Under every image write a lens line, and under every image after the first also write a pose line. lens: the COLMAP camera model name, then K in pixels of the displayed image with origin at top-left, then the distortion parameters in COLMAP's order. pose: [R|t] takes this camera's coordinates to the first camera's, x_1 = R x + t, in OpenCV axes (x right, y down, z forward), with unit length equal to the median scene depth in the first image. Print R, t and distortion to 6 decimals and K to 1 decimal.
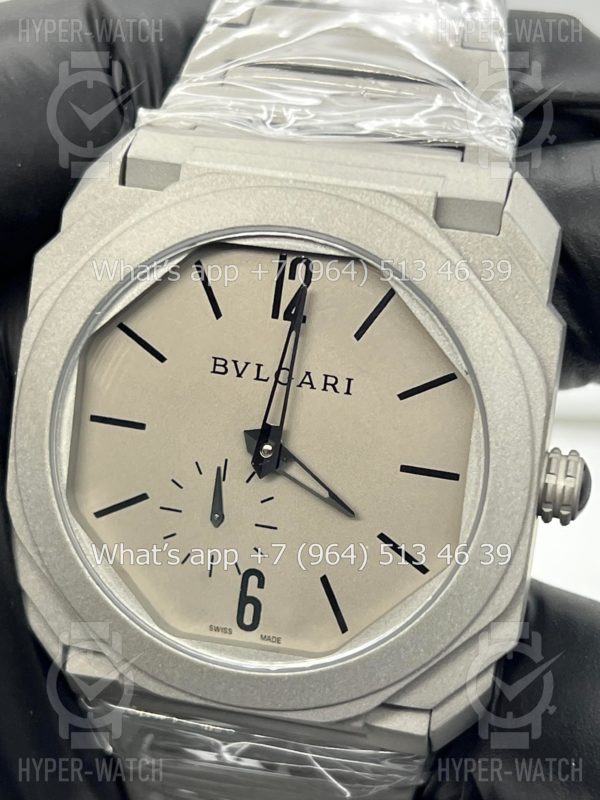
lens RADIAL K [[1935.8, 0, 298.7], [0, 1935.8, 403.6], [0, 0, 1]] dist [0.235110, 0.000000]
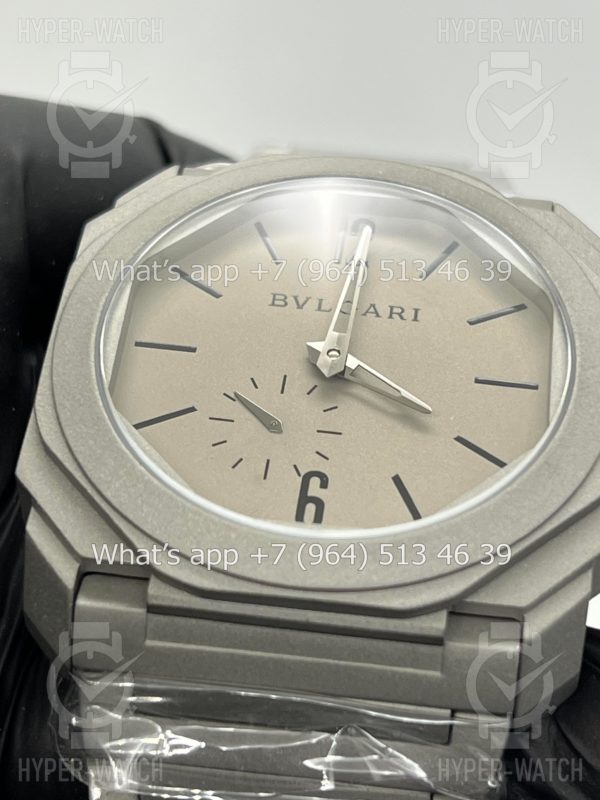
lens RADIAL K [[1935.8, 0, 298.5], [0, 1935.8, 393.0], [0, 0, 1]] dist [0.235110, 0.000000]
pose [[0.986667, 0.104682, 0.124617, -0.146294], [0.012366, 0.715260, -0.698749, 0.685039], [-0.162279, 0.690974, 0.704429, 0.355021]]
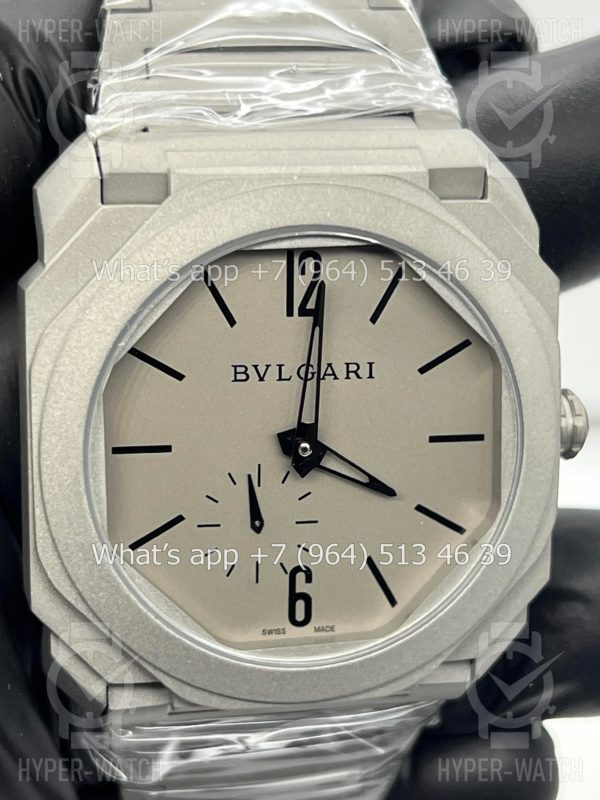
lens RADIAL K [[1935.8, 0, 324.1], [0, 1935.8, 394.8], [0, 0, 1]] dist [0.235110, 0.000000]
pose [[0.909862, -0.192006, 0.367810, -0.364947], [0.154937, 0.979585, 0.128095, -0.127787], [-0.384897, -0.059562, 0.921036, 0.082144]]
